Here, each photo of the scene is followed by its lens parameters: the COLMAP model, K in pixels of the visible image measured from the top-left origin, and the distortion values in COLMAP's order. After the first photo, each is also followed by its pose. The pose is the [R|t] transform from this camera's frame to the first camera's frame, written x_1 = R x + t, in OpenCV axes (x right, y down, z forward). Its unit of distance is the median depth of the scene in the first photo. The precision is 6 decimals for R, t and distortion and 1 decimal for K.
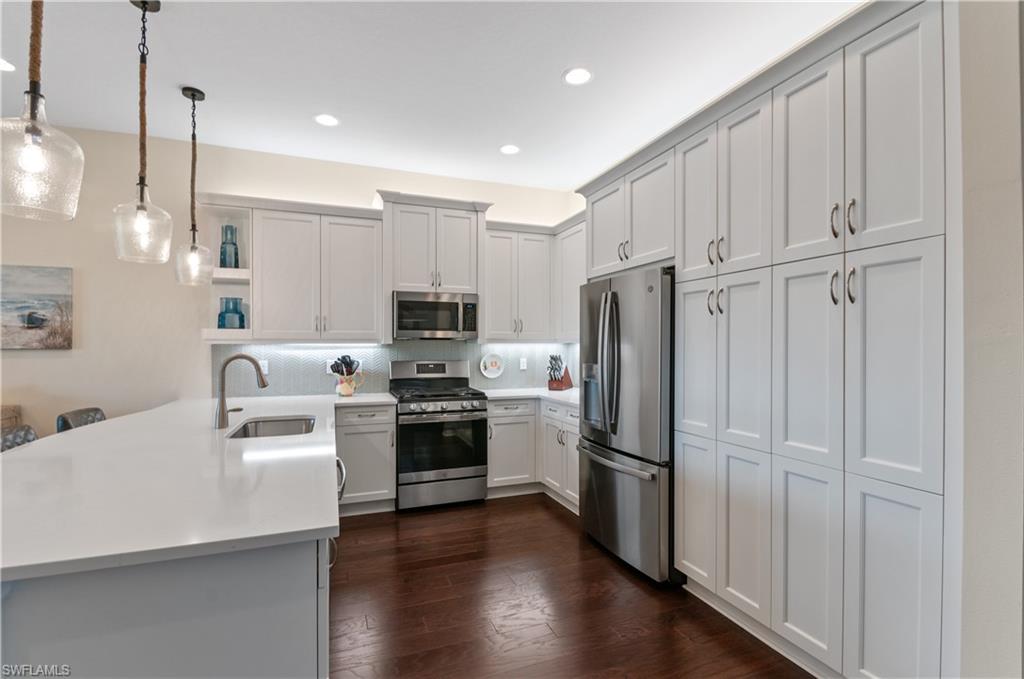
lens RADIAL K [[467.4, 0, 510.4], [0, 467.4, 343.1], [0, 0, 1]] dist [-0.001422, -0.001234]
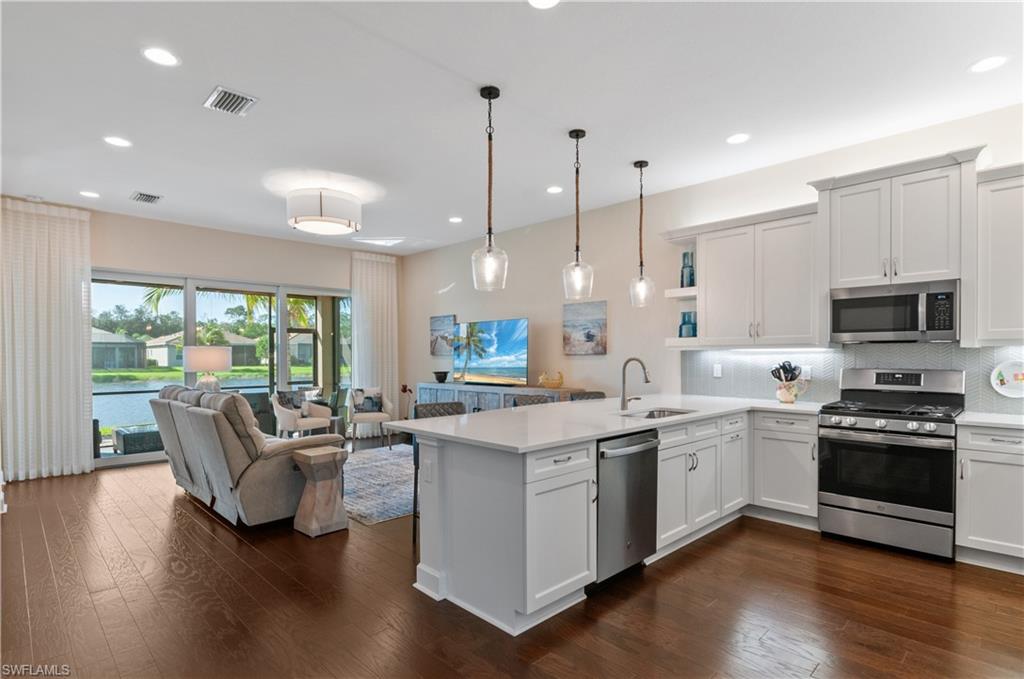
lens RADIAL K [[516.8, 0, 511.0], [0, 516.8, 356.9], [0, 0, 1]] dist [0.001022, -0.000971]
pose [[0.396449, 0.004041, -0.918048, 0.443260], [0.008610, 0.999930, 0.008119, 0.004619], [0.918017, -0.011123, 0.396386, 0.051307]]
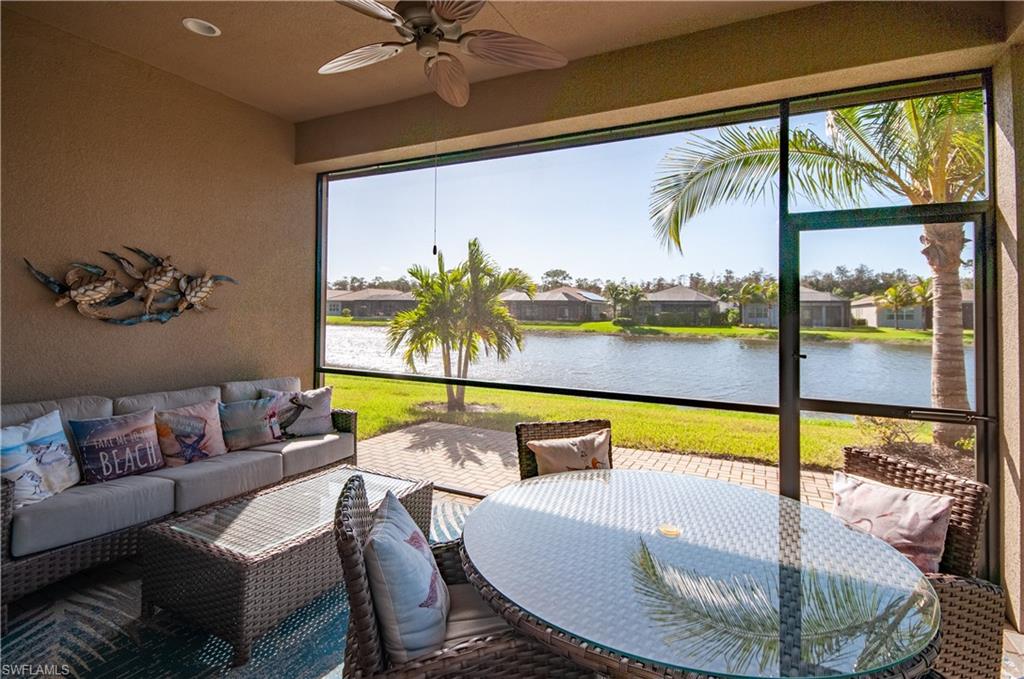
lens RADIAL K [[499.3, 0, 513.9], [0, 499.3, 298.6], [0, 0, 1]] dist [-0.000836, -0.000295]
pose [[-0.742337, -0.024283, -0.669586, -1.818633], [-0.006483, 0.999557, -0.029063, 0.019597], [0.669995, -0.017234, -0.742165, 0.283696]]
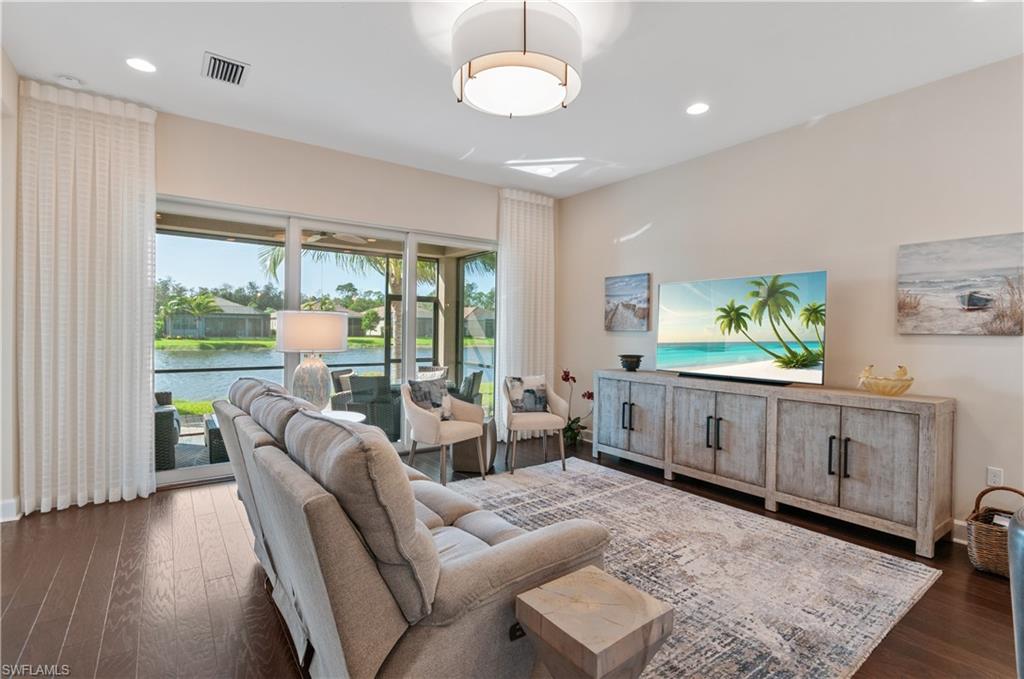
lens RADIAL K [[484.0, 0, 517.3], [0, 484.0, 333.2], [0, 0, 1]] dist [-0.002937, -0.000530]
pose [[0.257356, 0.012018, -0.966242, -0.352552], [-0.007587, 0.999917, 0.010416, 0.006460], [0.966287, 0.004650, 0.257426, -0.030383]]
